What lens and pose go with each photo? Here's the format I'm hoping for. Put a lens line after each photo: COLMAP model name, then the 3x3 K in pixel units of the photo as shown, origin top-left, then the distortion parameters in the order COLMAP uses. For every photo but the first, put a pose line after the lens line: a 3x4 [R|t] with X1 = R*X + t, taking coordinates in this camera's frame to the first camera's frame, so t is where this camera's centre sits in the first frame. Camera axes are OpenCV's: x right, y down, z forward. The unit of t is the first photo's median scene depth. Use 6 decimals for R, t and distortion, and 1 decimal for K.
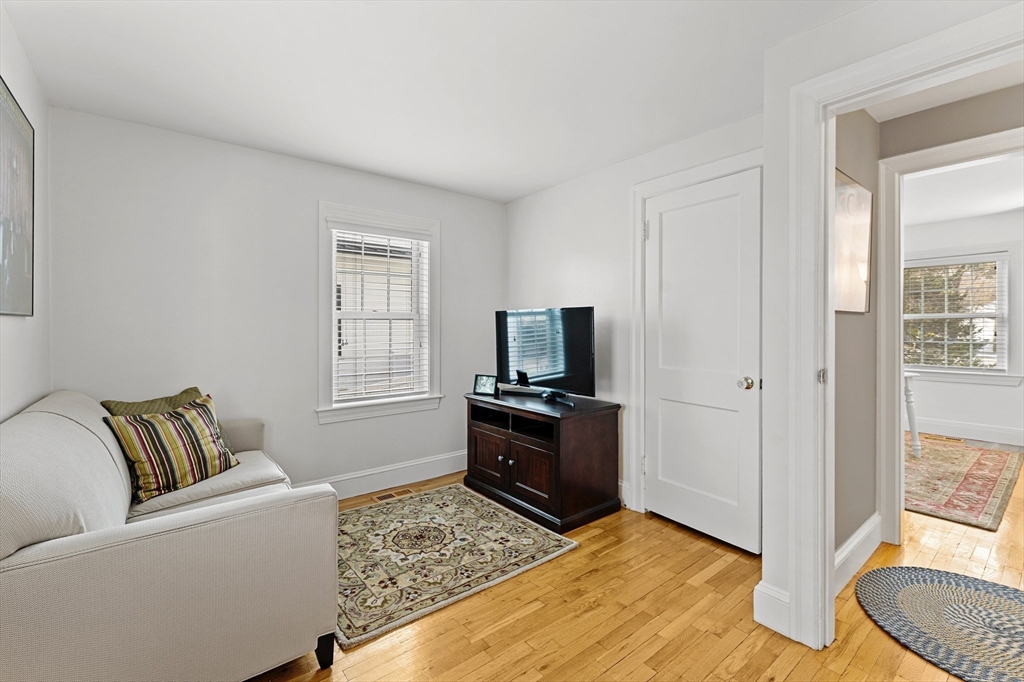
lens RADIAL K [[446.4, 0, 512.5], [0, 446.4, 325.8], [0, 0, 1]] dist [0.000207, -0.000047]
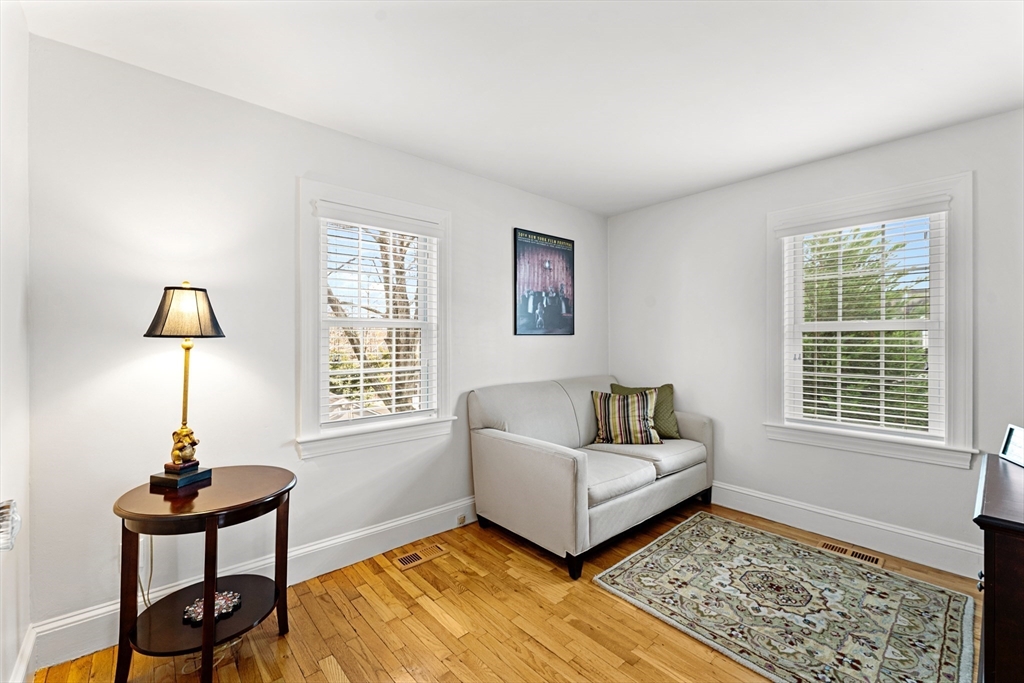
lens RADIAL K [[428.9, 0, 506.9], [0, 428.9, 338.4], [0, 0, 1]] dist [0.001157, 0.000178]
pose [[0.033776, 0.000805, -0.999429, 0.601104], [0.003731, 0.999993, 0.000931, -0.005268], [0.999422, -0.003760, 0.033773, 0.467012]]
